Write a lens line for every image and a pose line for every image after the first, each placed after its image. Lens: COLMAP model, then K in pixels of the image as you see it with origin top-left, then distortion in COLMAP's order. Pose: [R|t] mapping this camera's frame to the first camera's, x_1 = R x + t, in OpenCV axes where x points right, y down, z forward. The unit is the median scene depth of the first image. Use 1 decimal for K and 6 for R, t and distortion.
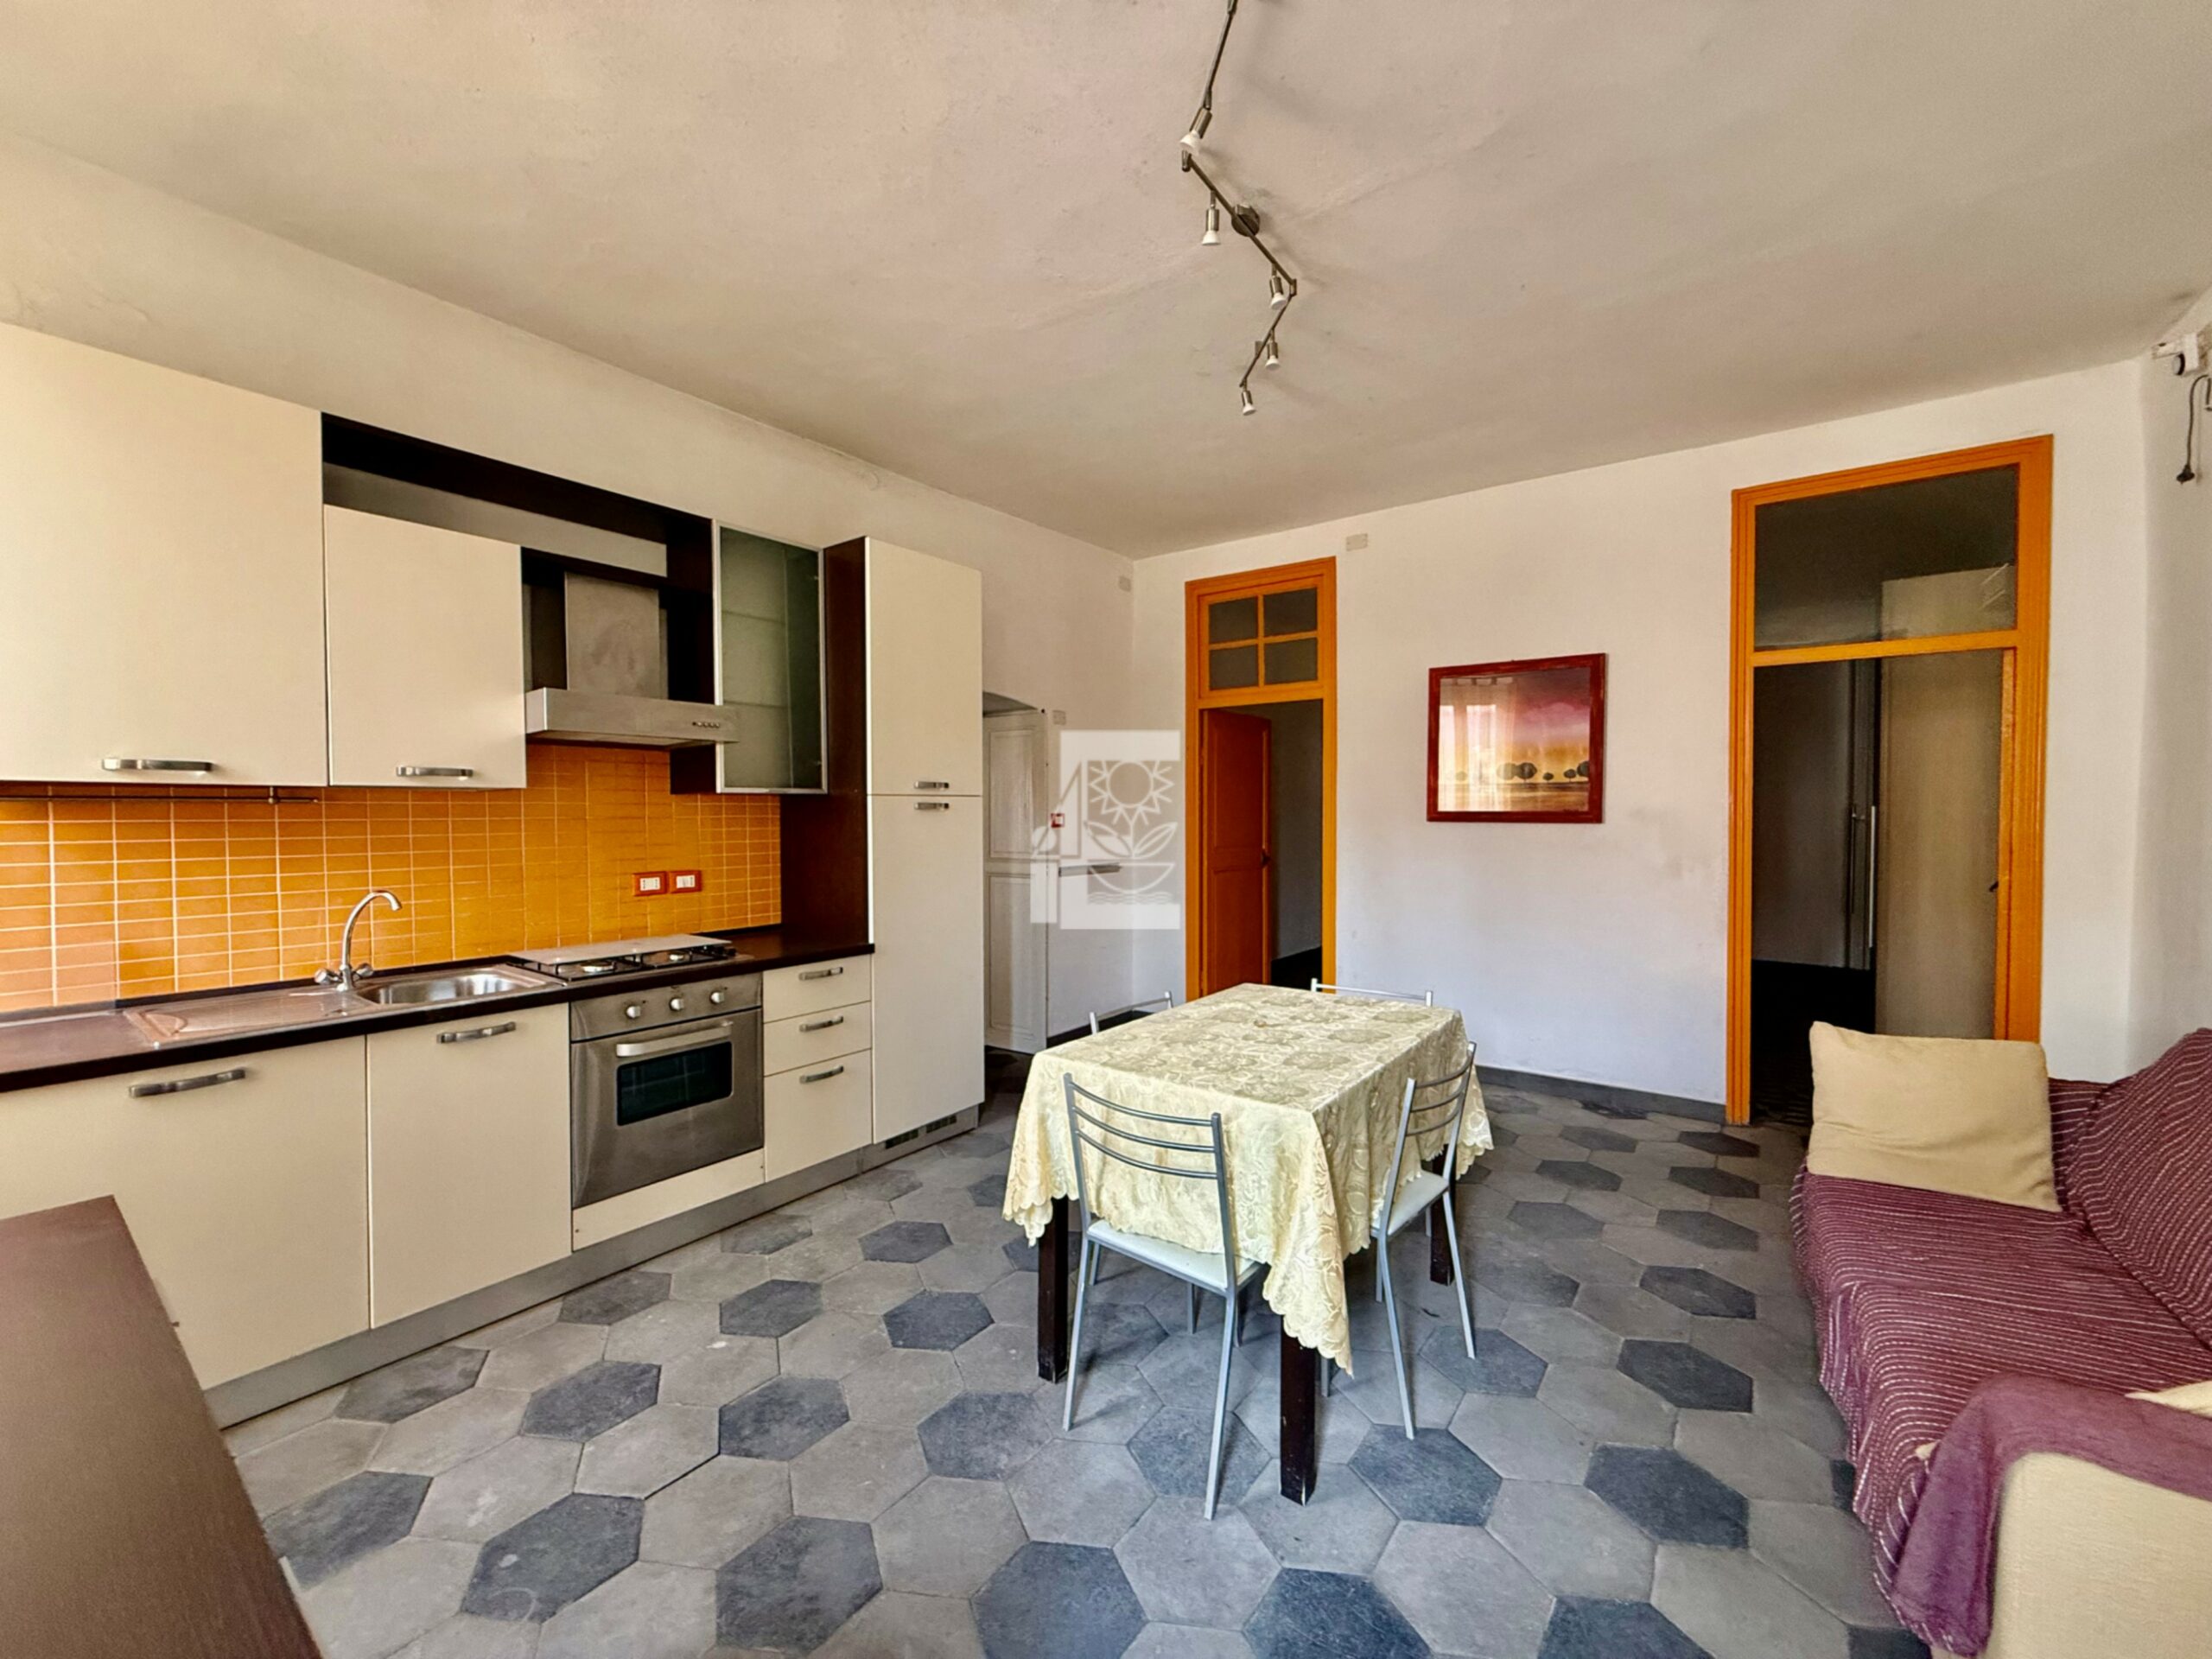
lens RADIAL K [[890.6, 0, 1103.3], [0, 890.6, 826.5], [0, 0, 1]] dist [0.001231, -0.000656]
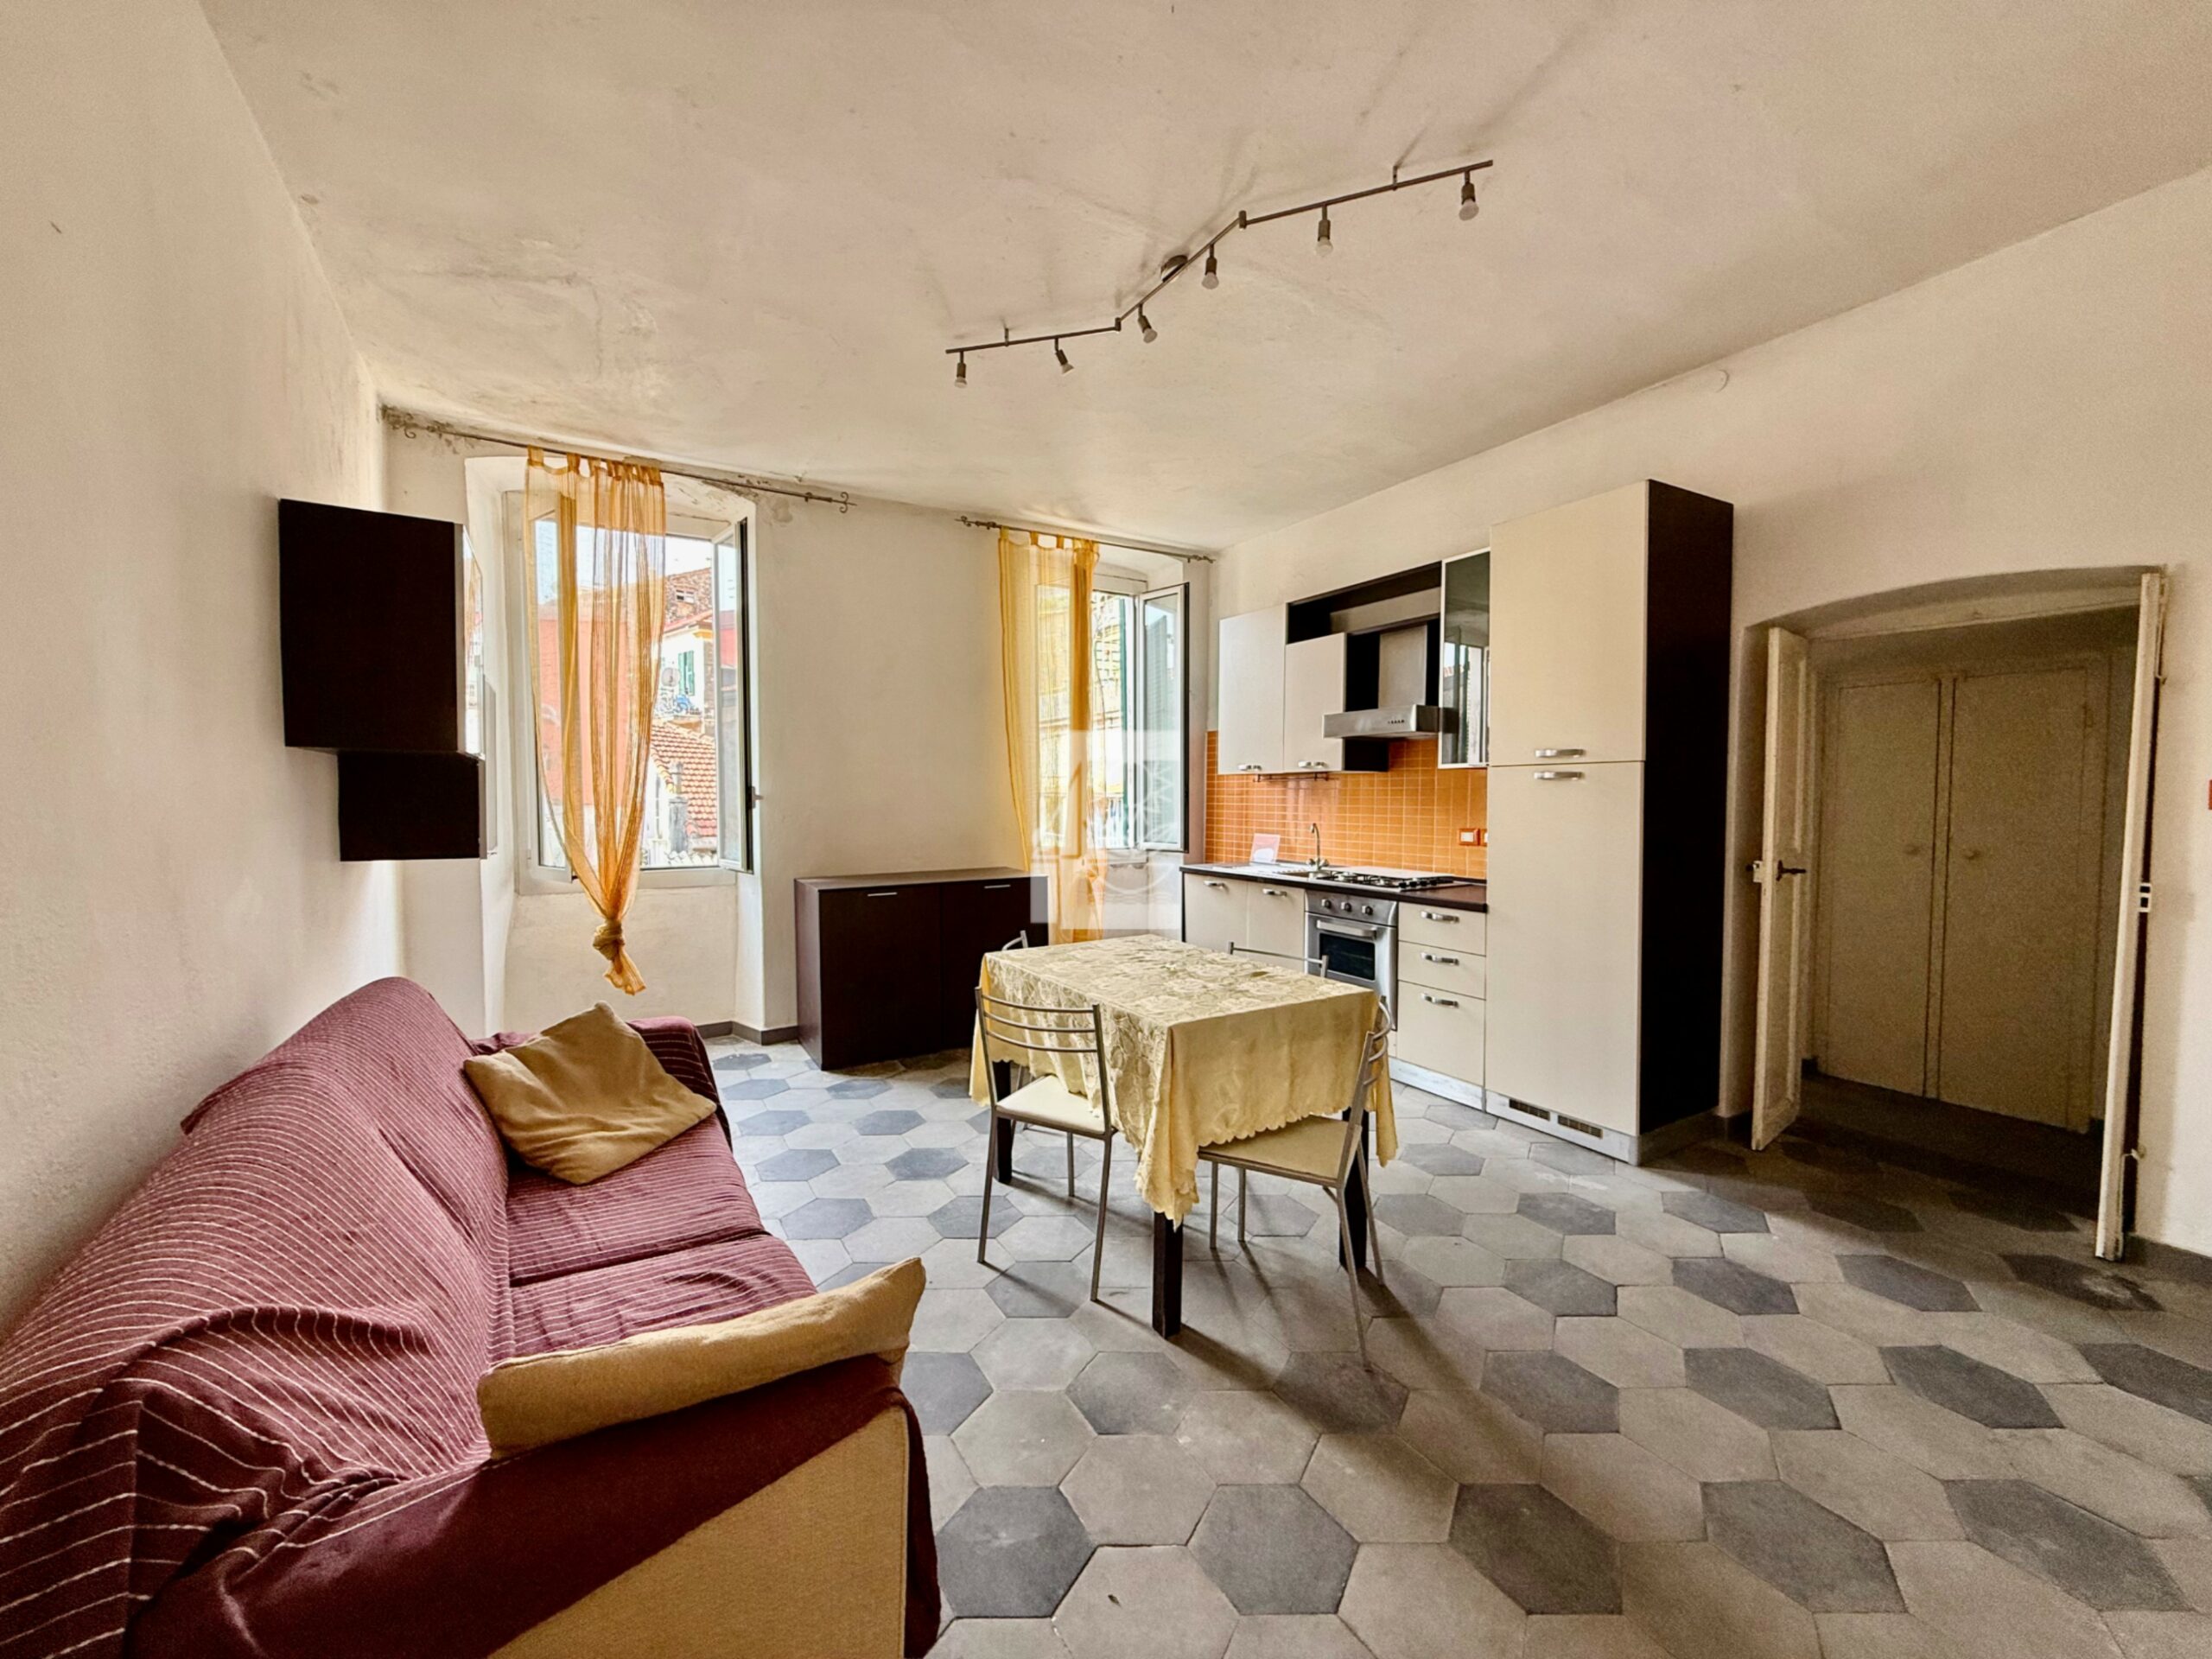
lens RADIAL K [[890.6, 0, 1105.3], [0, 890.6, 830.9], [0, 0, 1]] dist [0.001231, -0.000656]
pose [[-0.392573, 0.043909, -0.918672, 0.961754], [-0.008331, 0.998649, 0.051292, -0.009327], [0.919683, 0.027790, -0.391677, 1.044827]]
